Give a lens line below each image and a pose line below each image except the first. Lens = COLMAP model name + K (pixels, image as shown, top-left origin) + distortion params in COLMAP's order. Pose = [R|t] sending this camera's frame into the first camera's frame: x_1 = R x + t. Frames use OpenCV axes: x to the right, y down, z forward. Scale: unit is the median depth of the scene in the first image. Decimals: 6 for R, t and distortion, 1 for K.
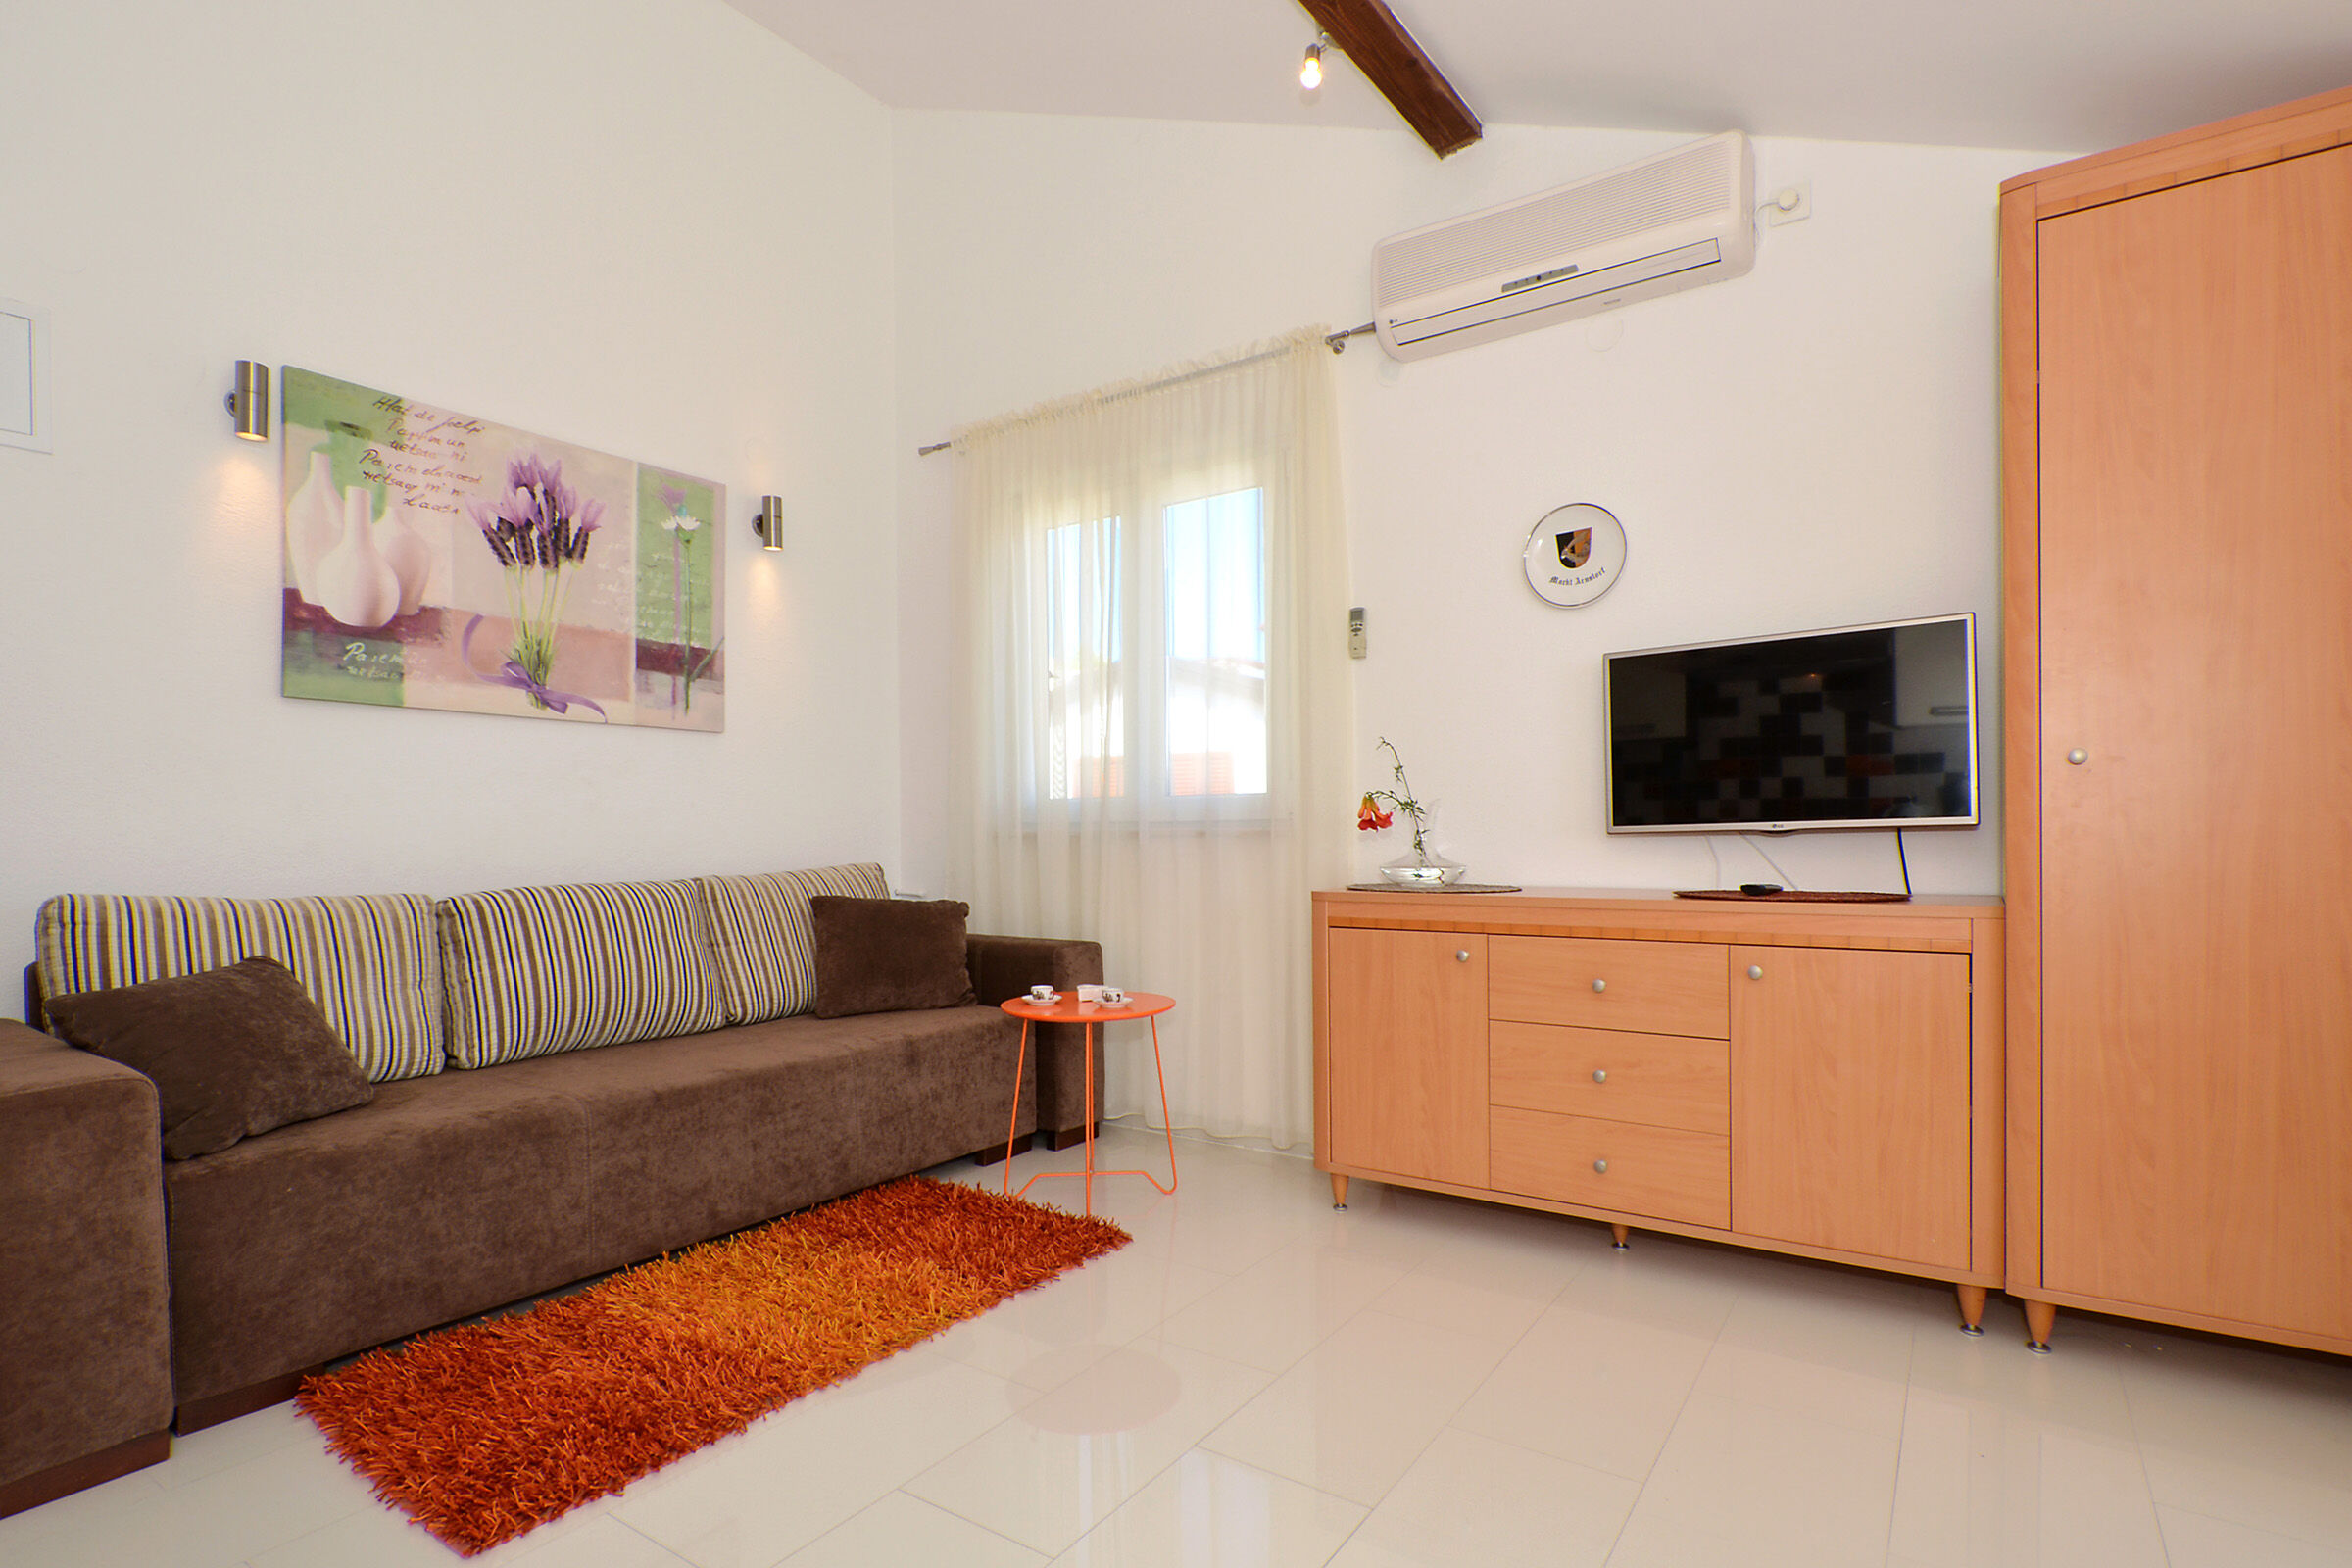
lens RADIAL K [[1094.9, 0, 1235.8], [0, 1094.9, 816.6], [0, 0, 1]] dist [0.020636, -0.010397]
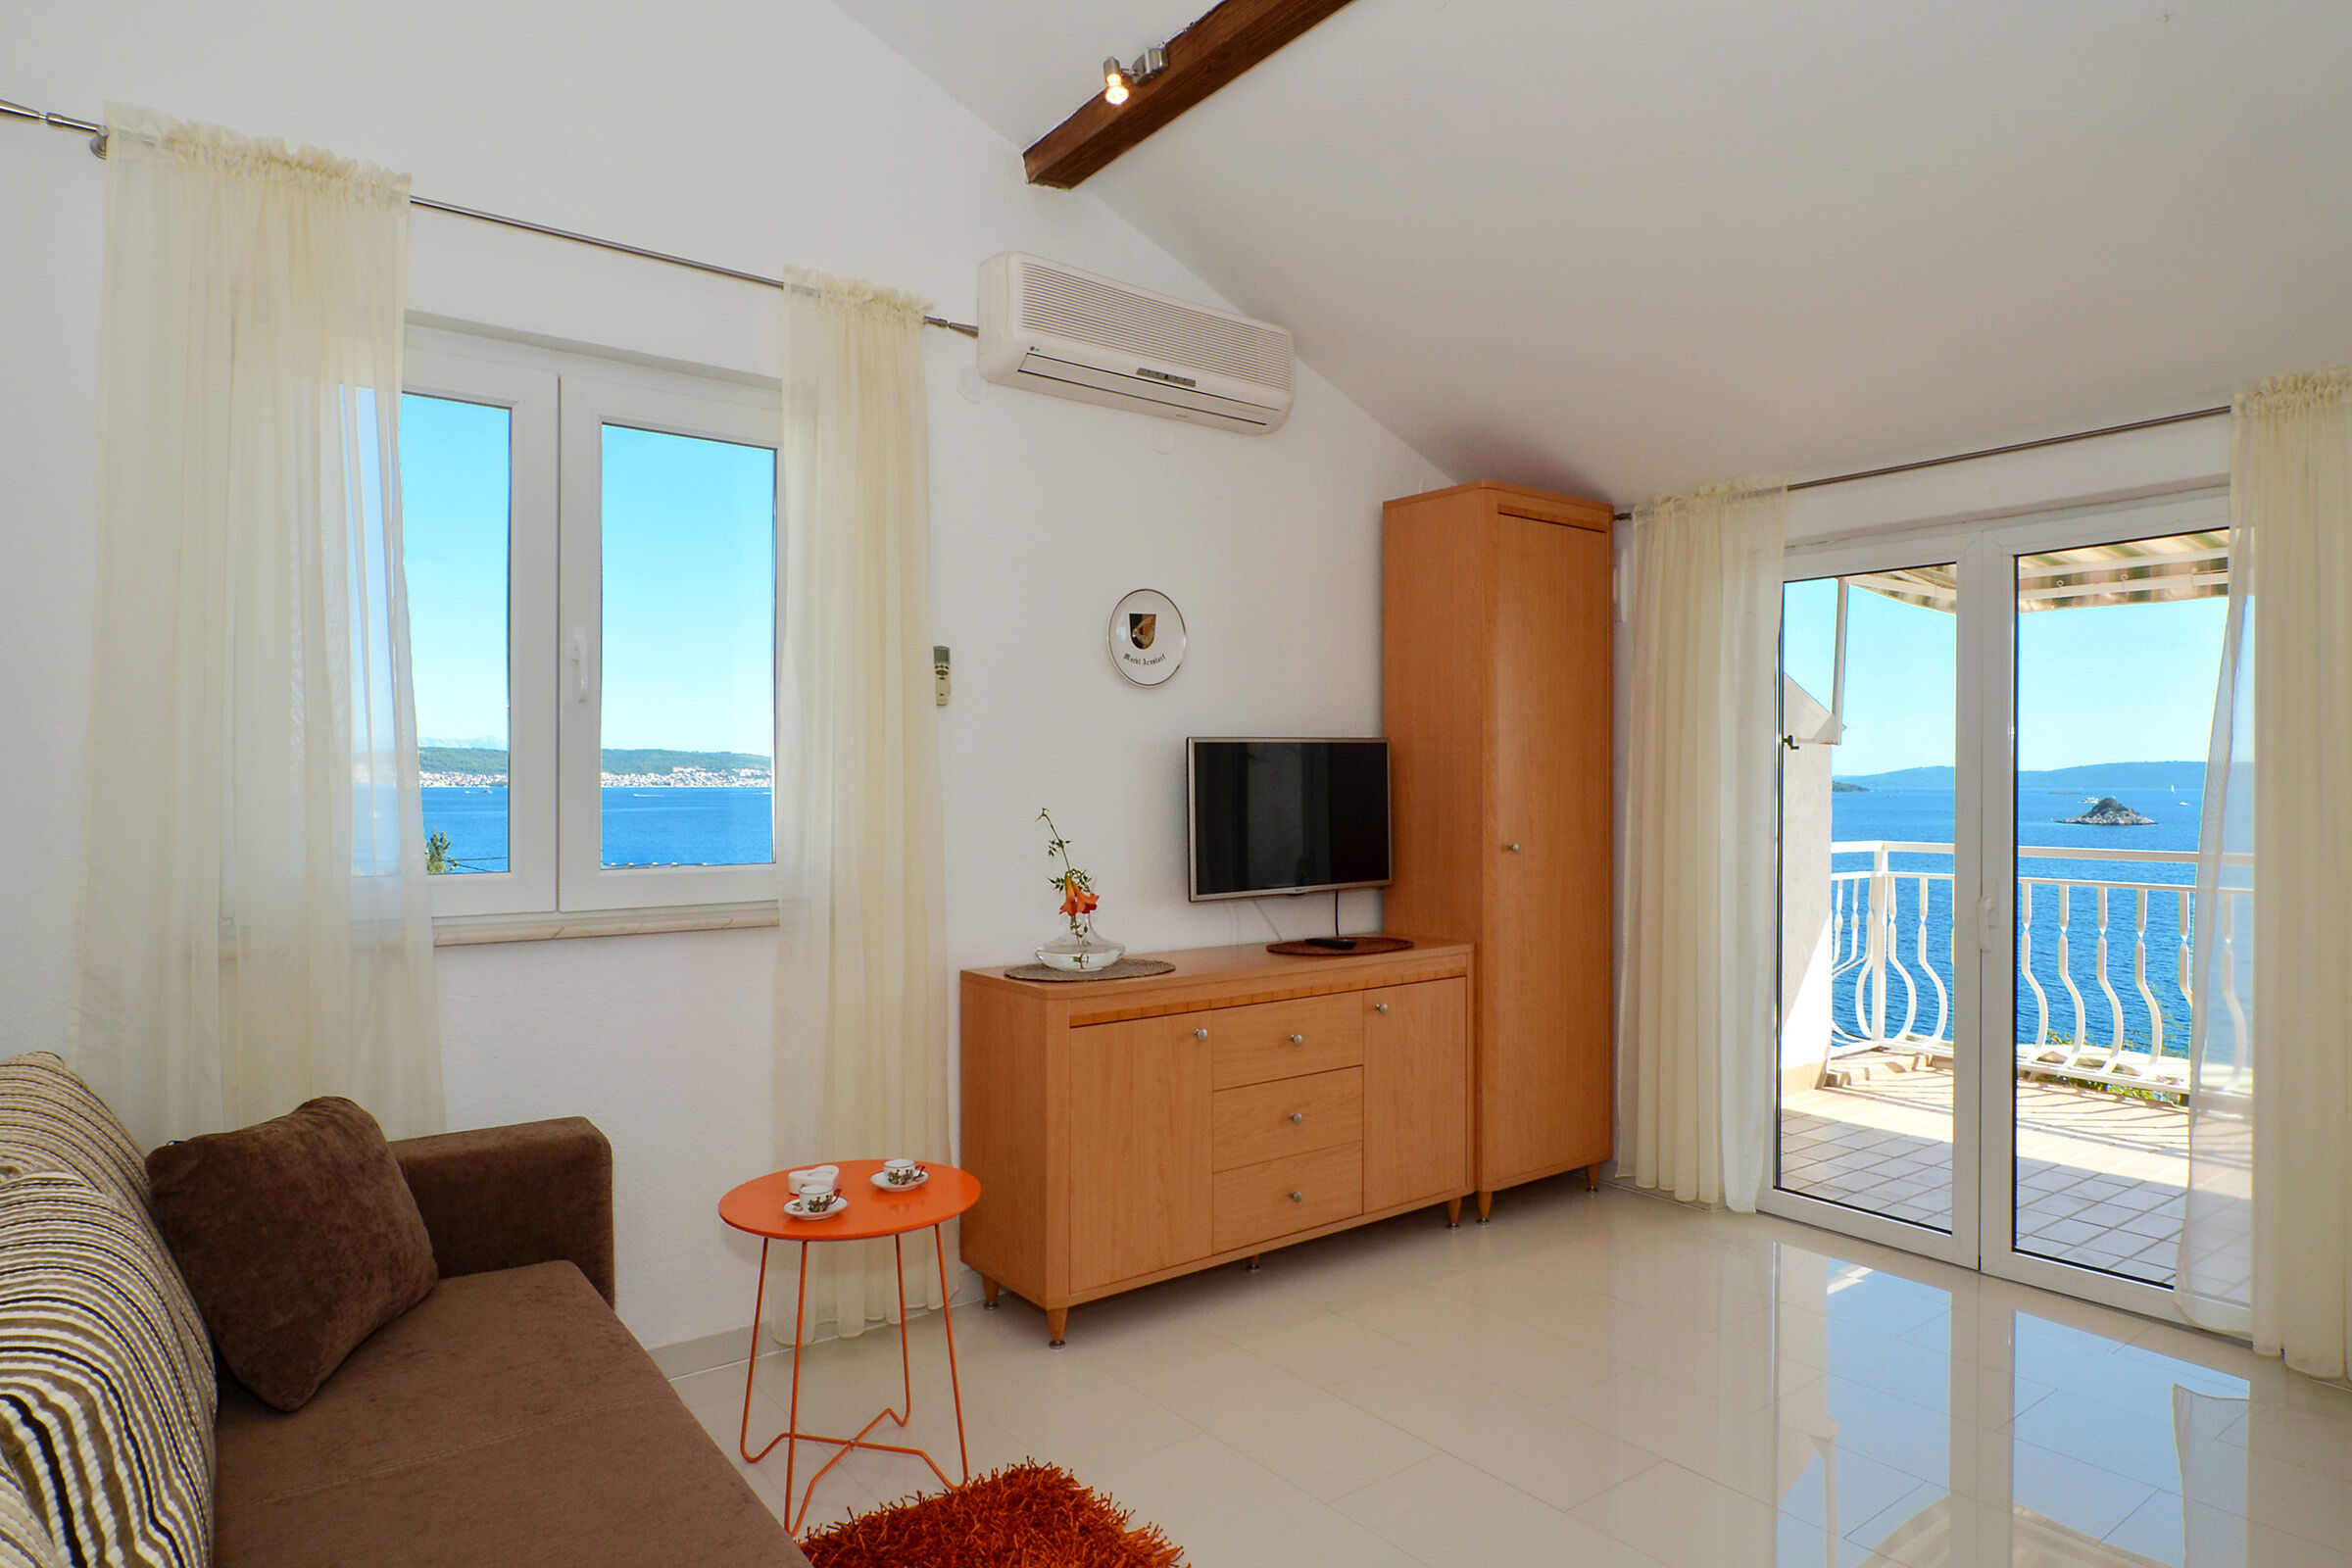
lens RADIAL K [[1335.1, 0, 1176.0], [0, 1335.1, 784.0], [0, 0, 1]] dist [-0.027316, -0.000123]
pose [[0.371885, 0.023279, 0.927987, -0.847149], [-0.006121, 0.999725, -0.022626, -0.068653], [-0.928259, 0.002734, 0.371925, 0.494306]]
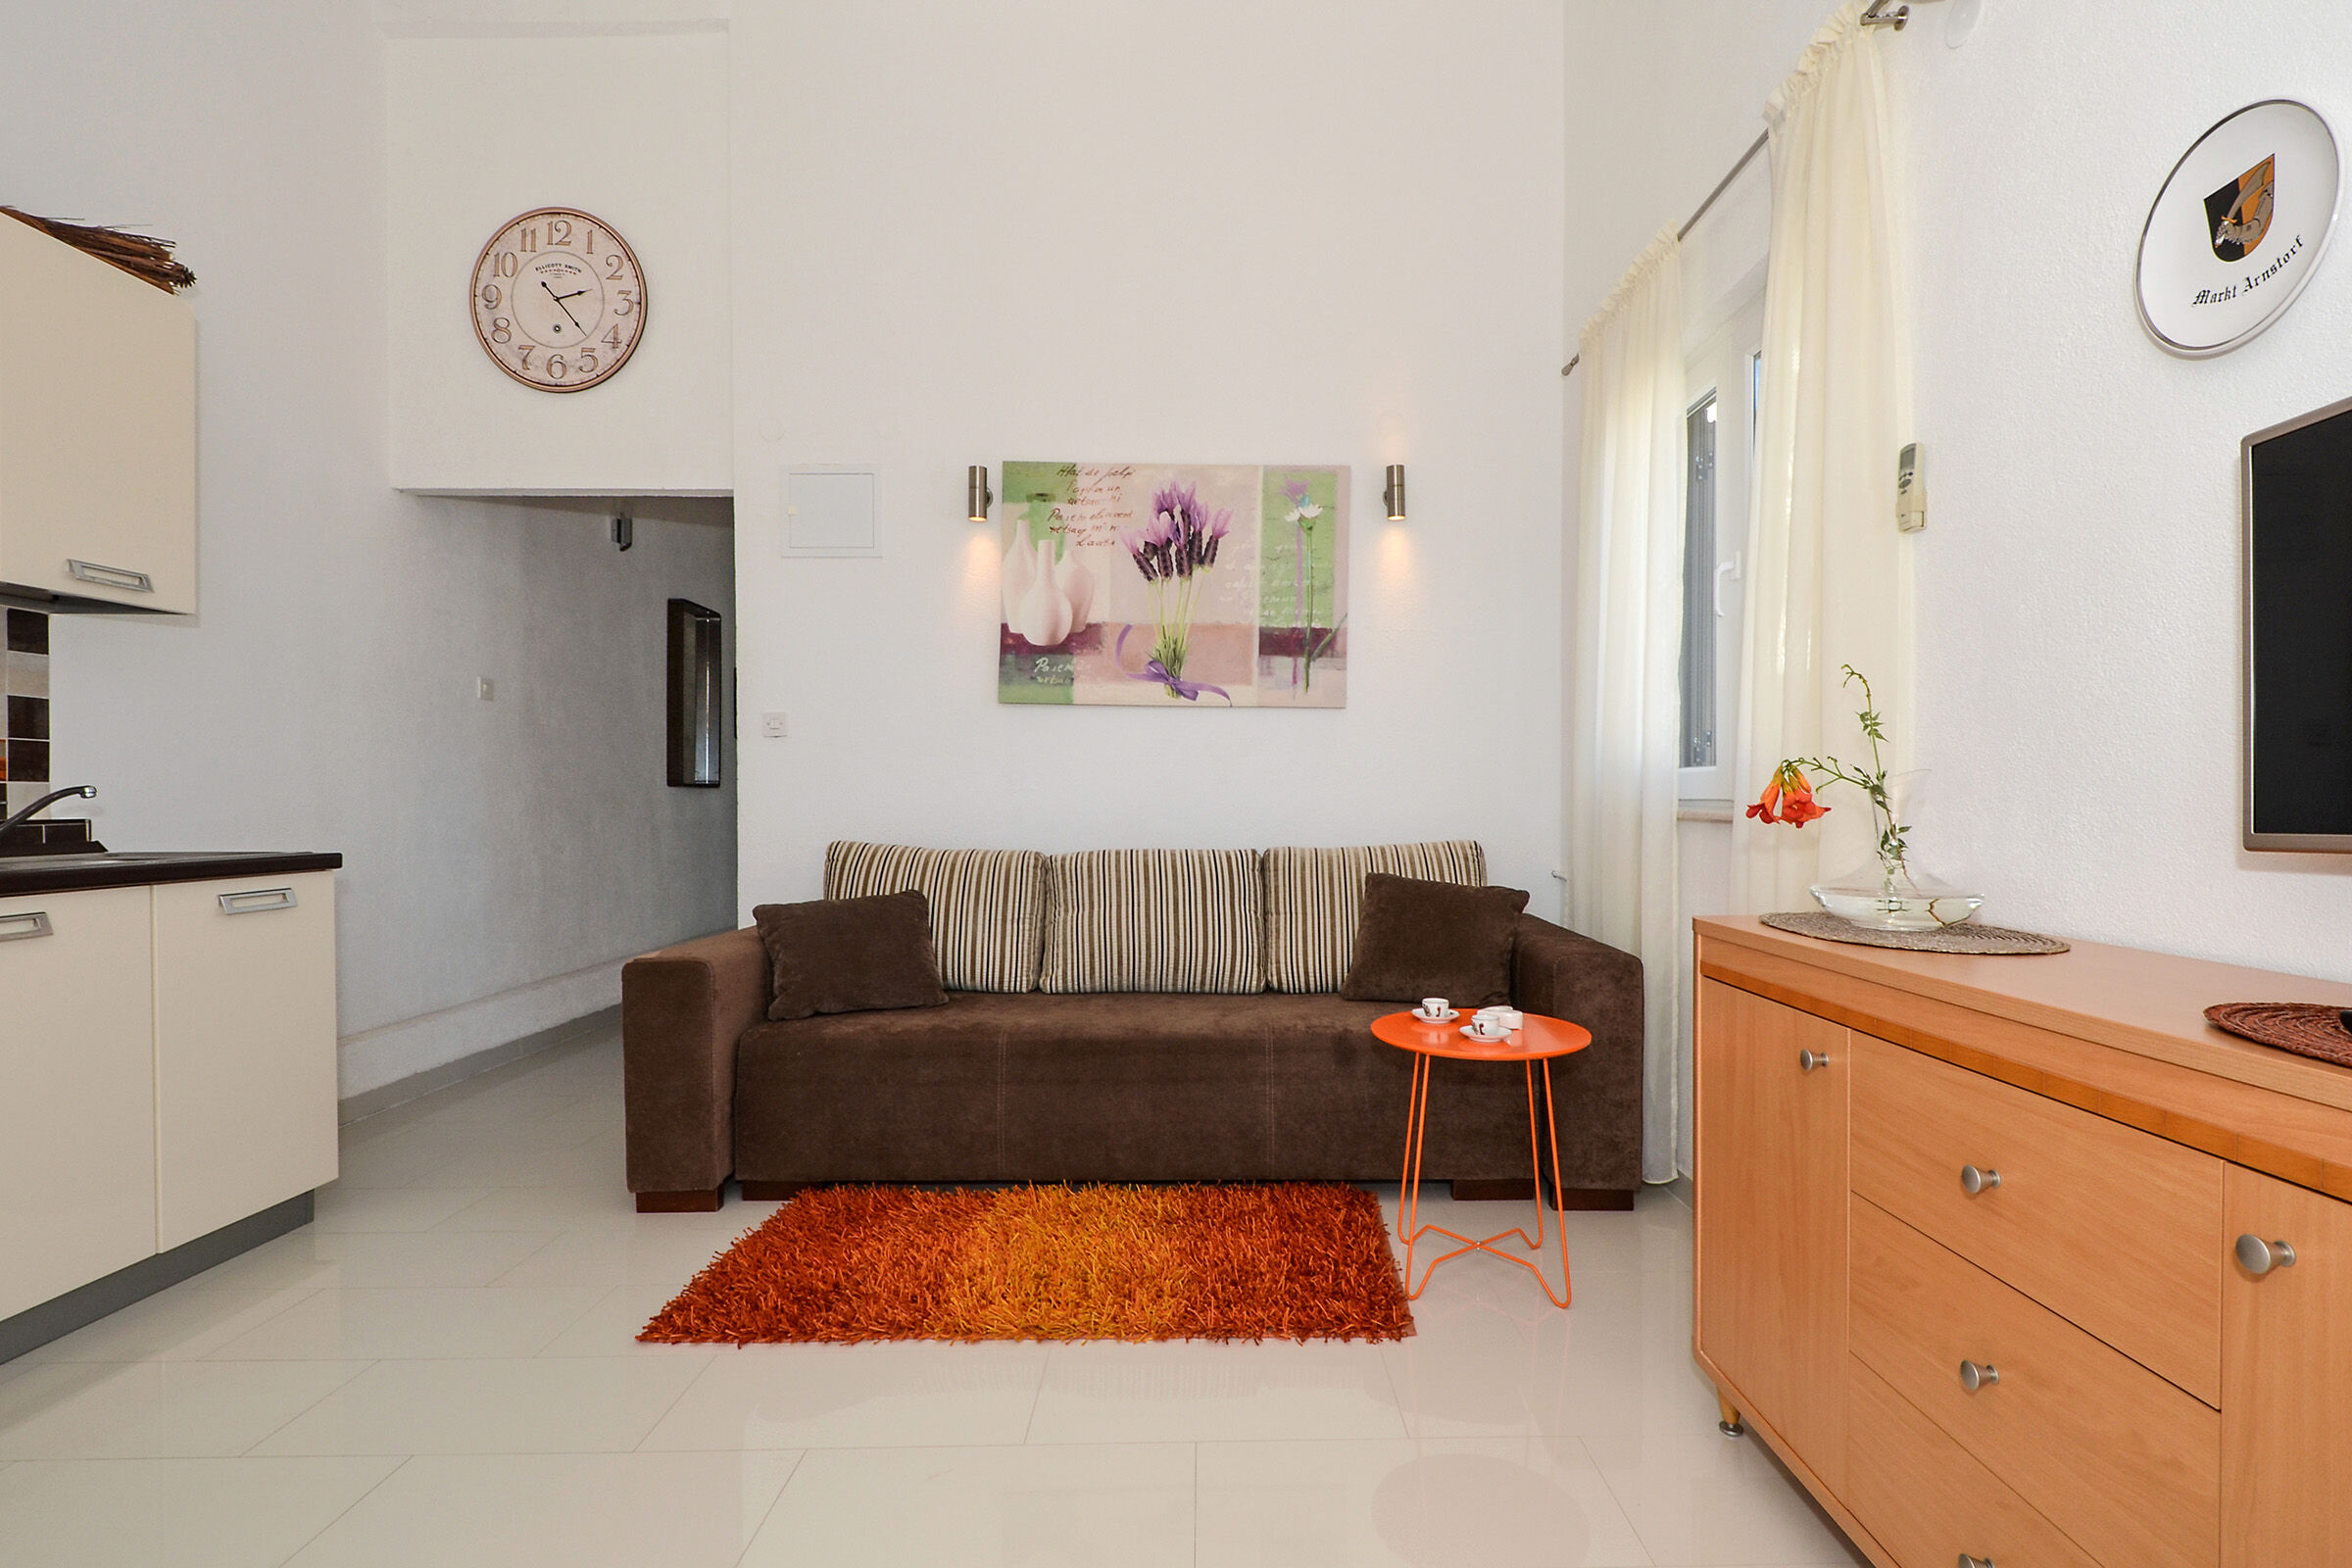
lens RADIAL K [[1144.2, 0, 1302.9], [0, 1144.2, 791.2], [0, 0, 1]] dist [-0.002361, -0.000551]
pose [[0.594102, 0.008294, -0.804347, 0.454359], [0.001017, 0.999938, 0.011061, -0.012416], [0.804389, -0.007389, 0.594057, 0.405483]]
